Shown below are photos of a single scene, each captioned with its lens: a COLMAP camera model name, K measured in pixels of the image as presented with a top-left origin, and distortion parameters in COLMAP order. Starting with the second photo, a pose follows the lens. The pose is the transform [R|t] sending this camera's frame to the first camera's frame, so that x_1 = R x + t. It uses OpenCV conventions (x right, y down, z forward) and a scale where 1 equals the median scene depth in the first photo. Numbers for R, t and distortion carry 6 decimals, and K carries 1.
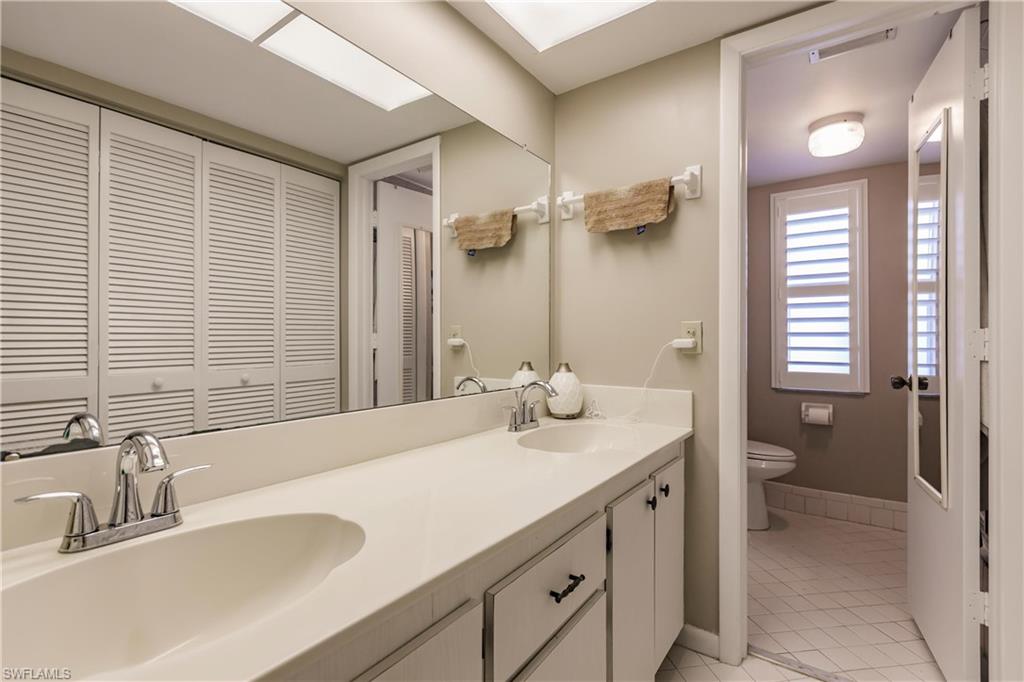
lens RADIAL K [[462.8, 0, 507.8], [0, 462.8, 337.9], [0, 0, 1]] dist [0.001954, 0.000188]
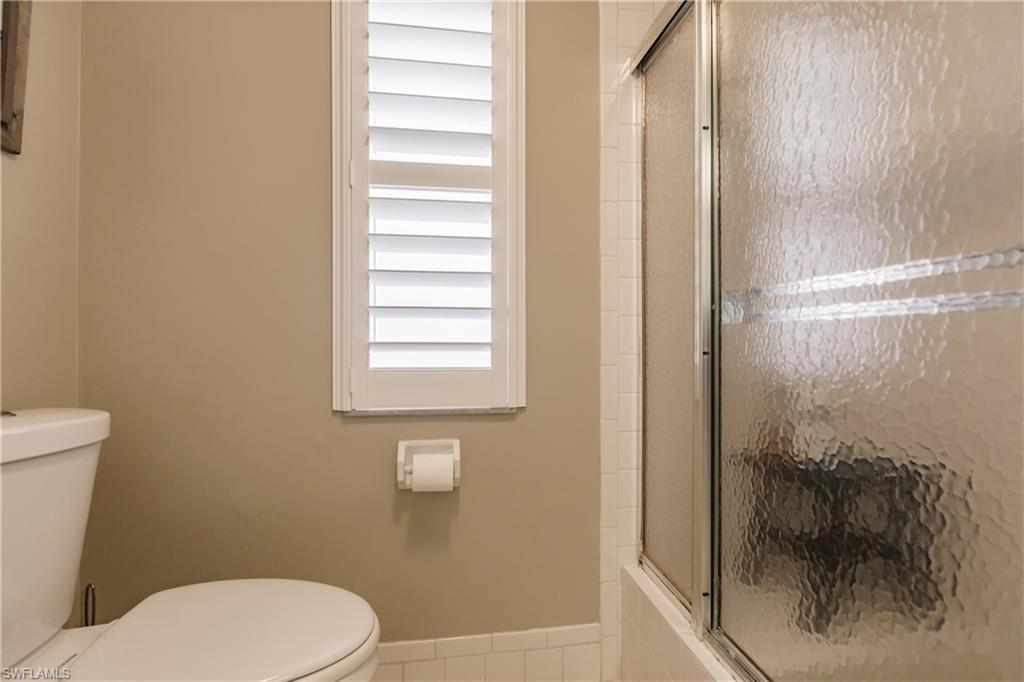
lens RADIAL K [[462.8, 0, 509.5], [0, 462.8, 338.4], [0, 0, 1]] dist [0.001954, 0.000188]
pose [[0.711920, 0.003988, 0.702250, 0.428933], [-0.004154, 0.999990, -0.001468, 0.049375], [-0.702249, -0.001872, 0.711929, 0.658219]]
